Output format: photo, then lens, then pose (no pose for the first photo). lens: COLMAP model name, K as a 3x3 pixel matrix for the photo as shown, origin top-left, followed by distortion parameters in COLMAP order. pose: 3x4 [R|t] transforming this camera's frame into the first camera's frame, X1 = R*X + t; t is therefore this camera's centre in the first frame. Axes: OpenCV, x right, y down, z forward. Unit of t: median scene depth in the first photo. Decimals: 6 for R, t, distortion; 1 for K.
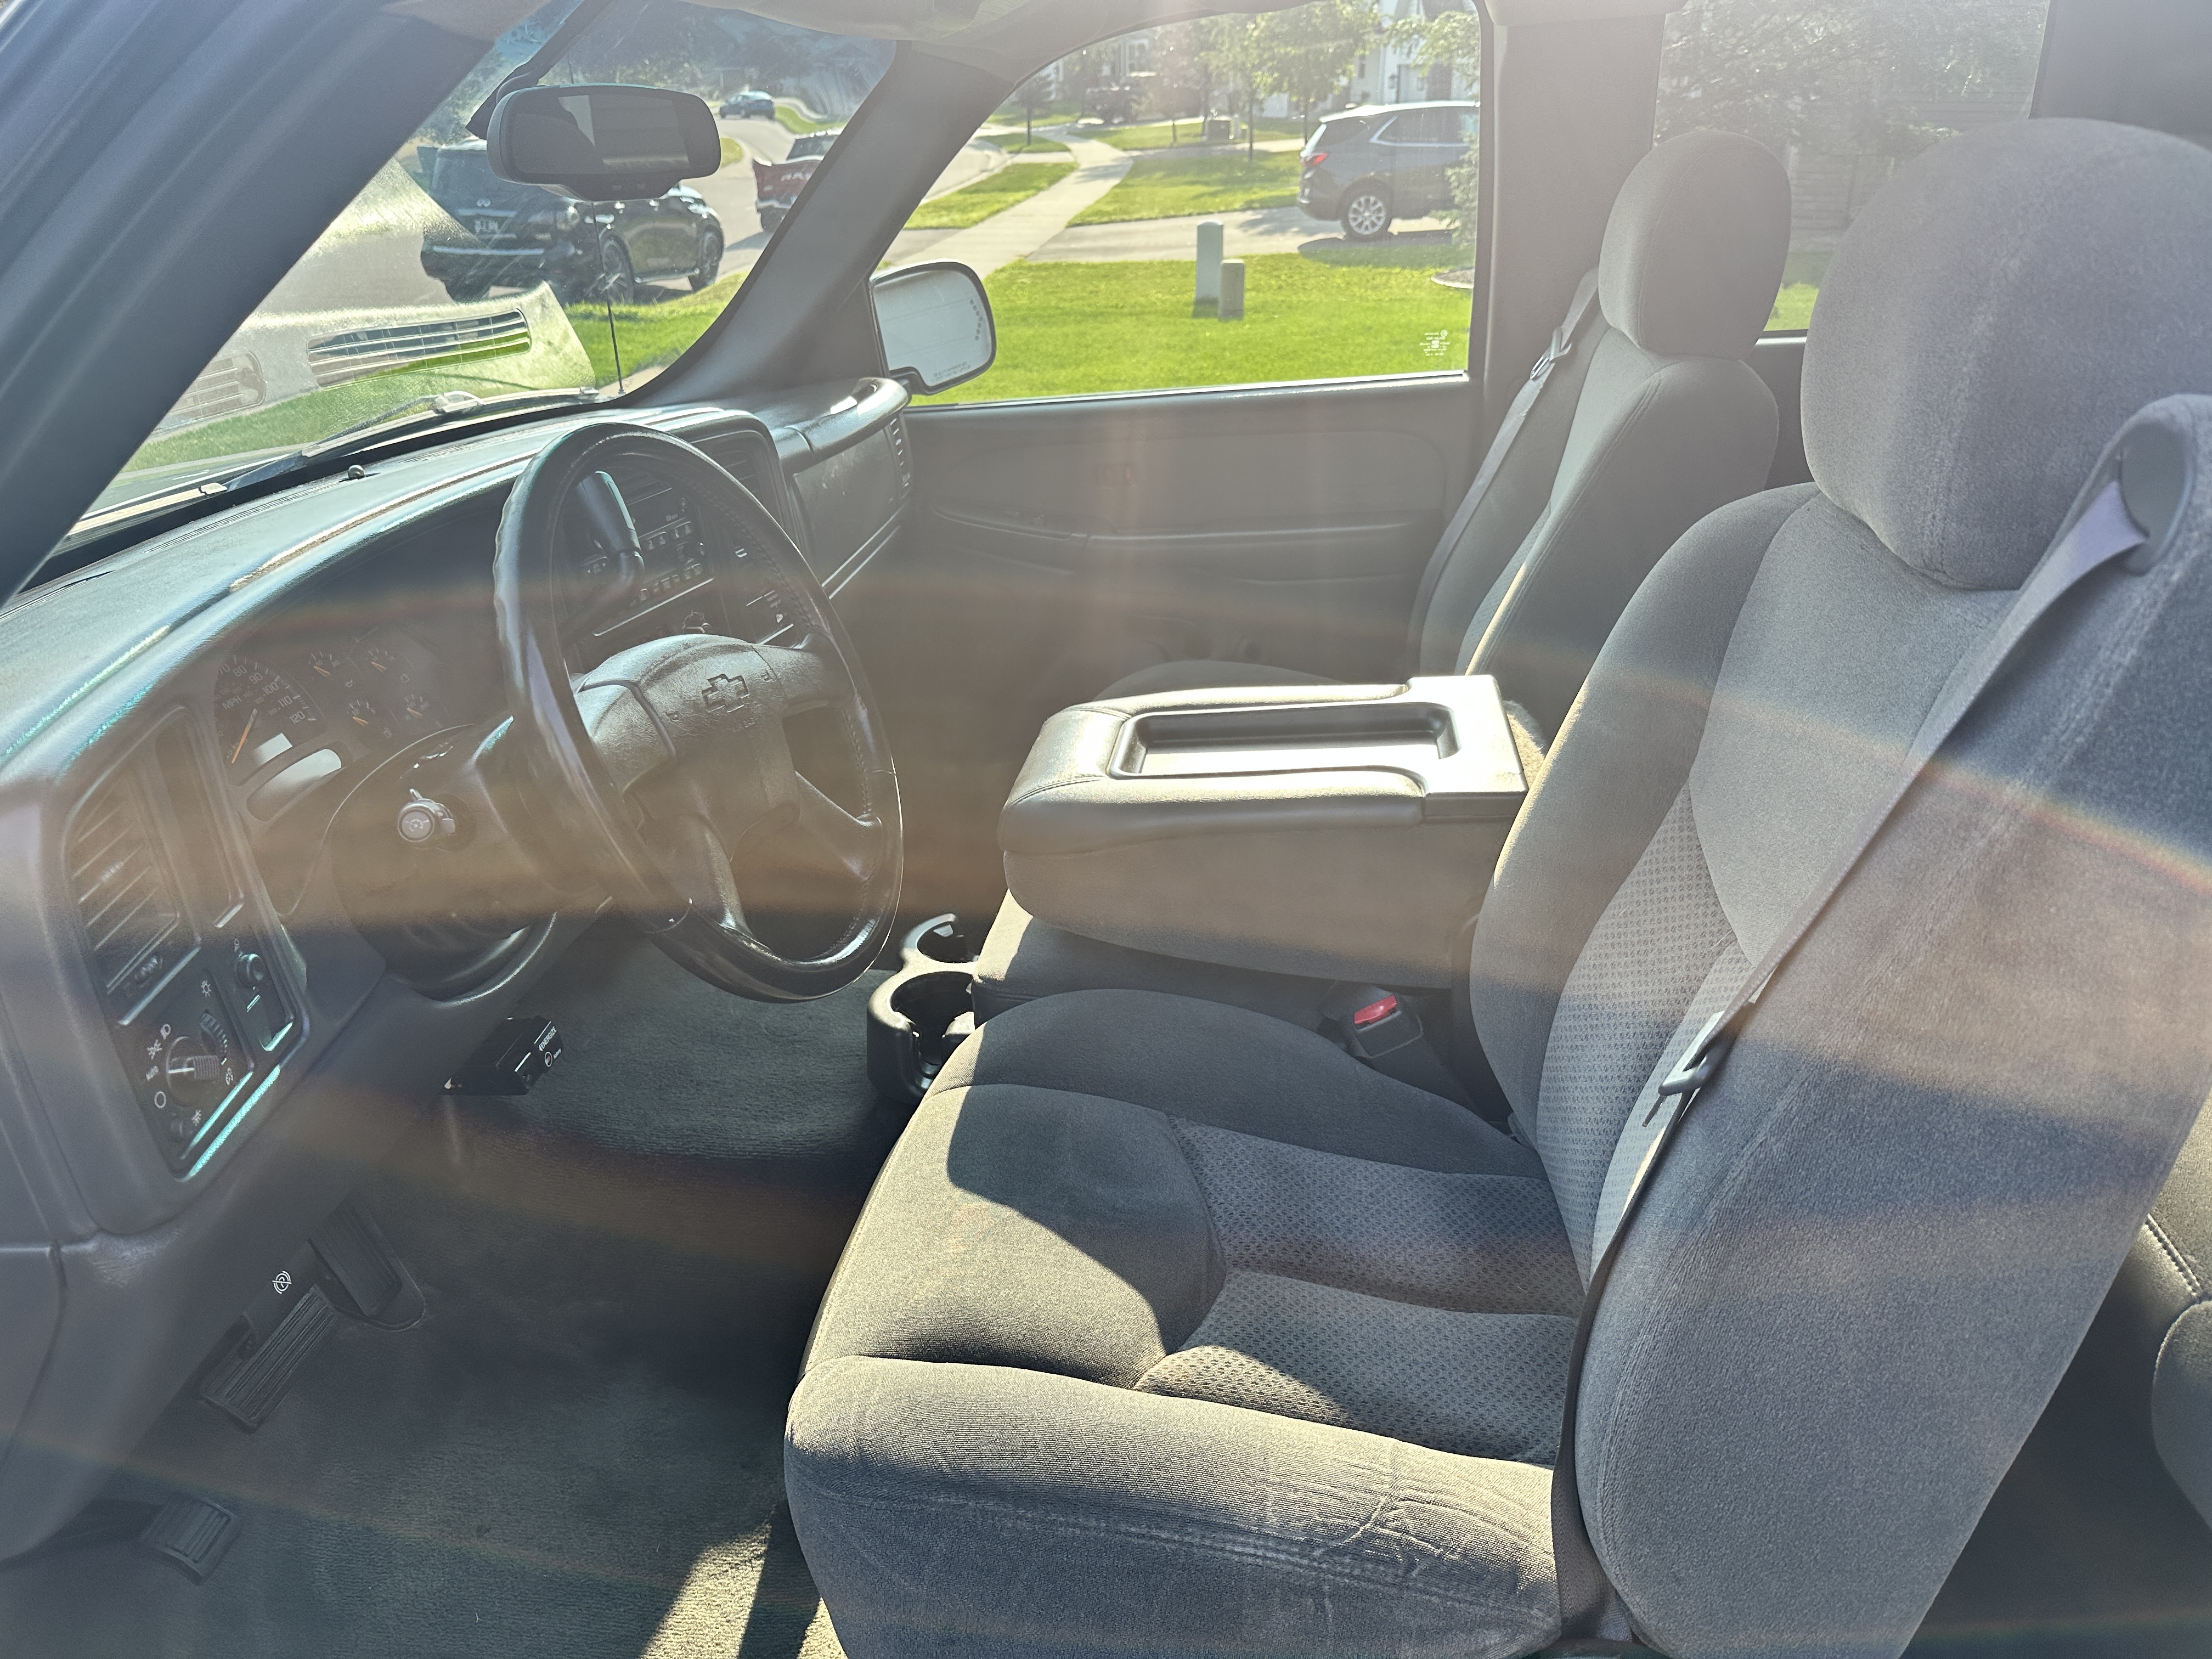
lens RADIAL K [[1544.9, 0, 1106.0], [0, 1544.9, 829.5], [0, 0, 1]] dist [0.181695, -0.447059]
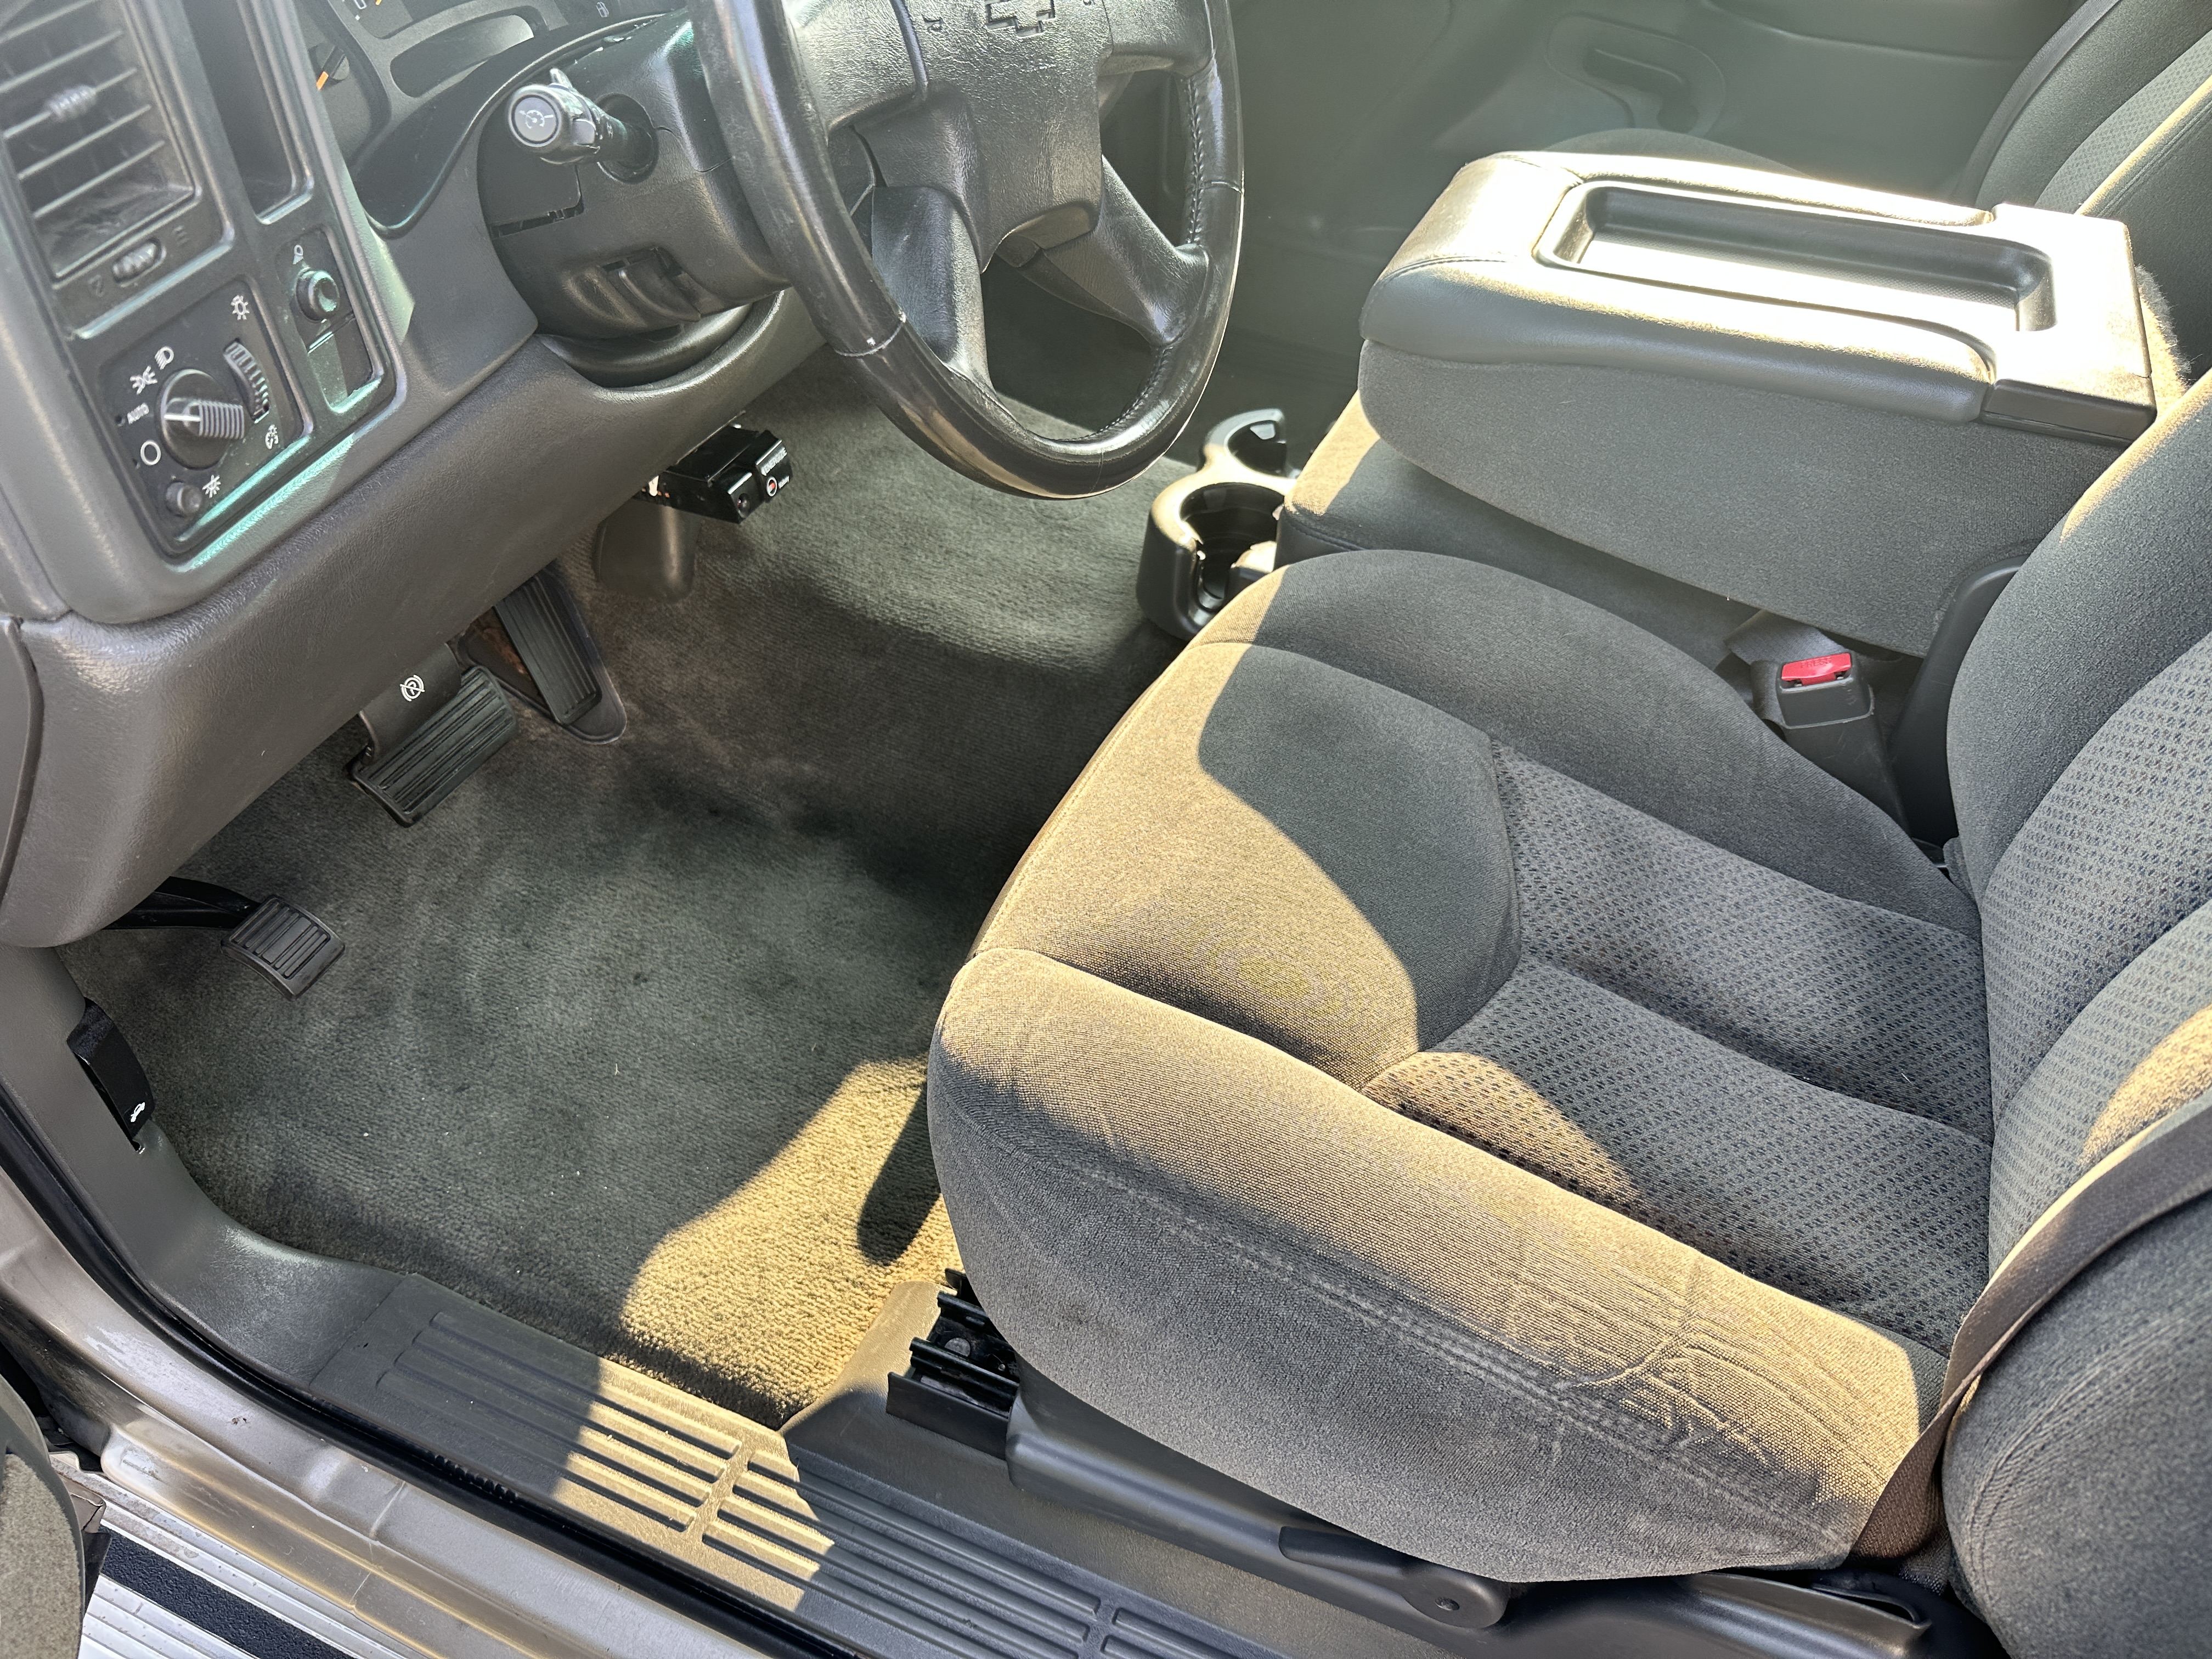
lens RADIAL K [[1536.3, 0, 1130.1], [0, 1536.3, 832.3], [0, 0, 1]] dist [0.082680, -0.140362]
pose [[0.960462, 0.245111, -0.132036, -0.022518], [-0.189940, 0.923621, 0.332938, 0.007356], [0.203558, -0.294695, 0.933659, 0.264203]]
